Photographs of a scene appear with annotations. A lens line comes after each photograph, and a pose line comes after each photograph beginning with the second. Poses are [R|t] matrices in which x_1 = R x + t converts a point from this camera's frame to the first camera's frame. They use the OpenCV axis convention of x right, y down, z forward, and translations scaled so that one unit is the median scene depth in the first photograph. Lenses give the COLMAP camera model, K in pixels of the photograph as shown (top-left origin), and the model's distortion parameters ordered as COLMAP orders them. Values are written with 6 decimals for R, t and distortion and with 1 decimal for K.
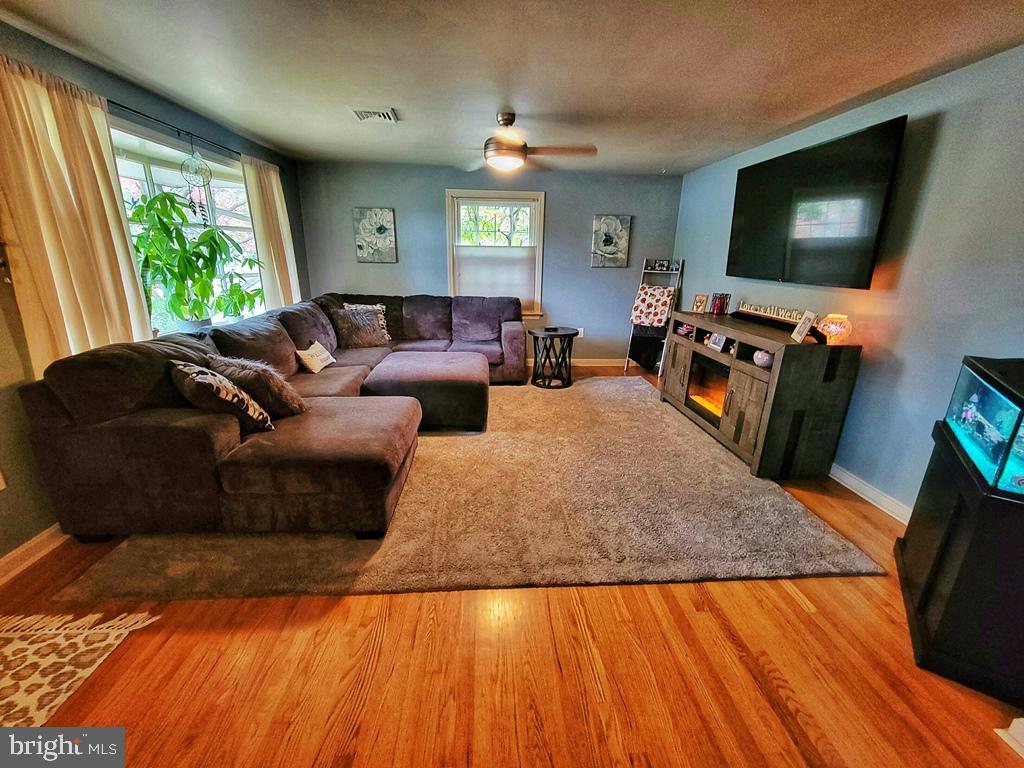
lens RADIAL K [[418.0, 0, 515.7], [0, 418.0, 381.6], [0, 0, 1]] dist [0.003965, -0.000408]
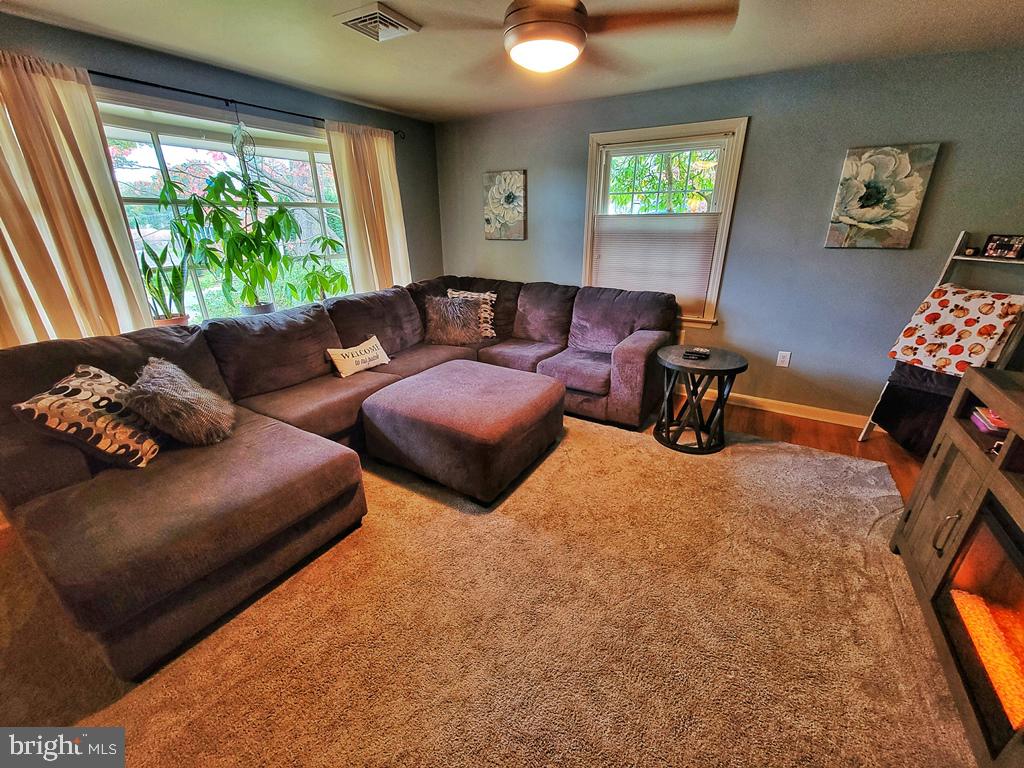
lens RADIAL K [[418.0, 0, 513.9], [0, 418.0, 383.4], [0, 0, 1]] dist [0.003965, -0.000408]
pose [[0.825336, 0.184900, -0.533510, 0.182049], [-0.145444, 0.982597, 0.115542, -0.106889], [0.545589, -0.017765, 0.837865, 0.321793]]
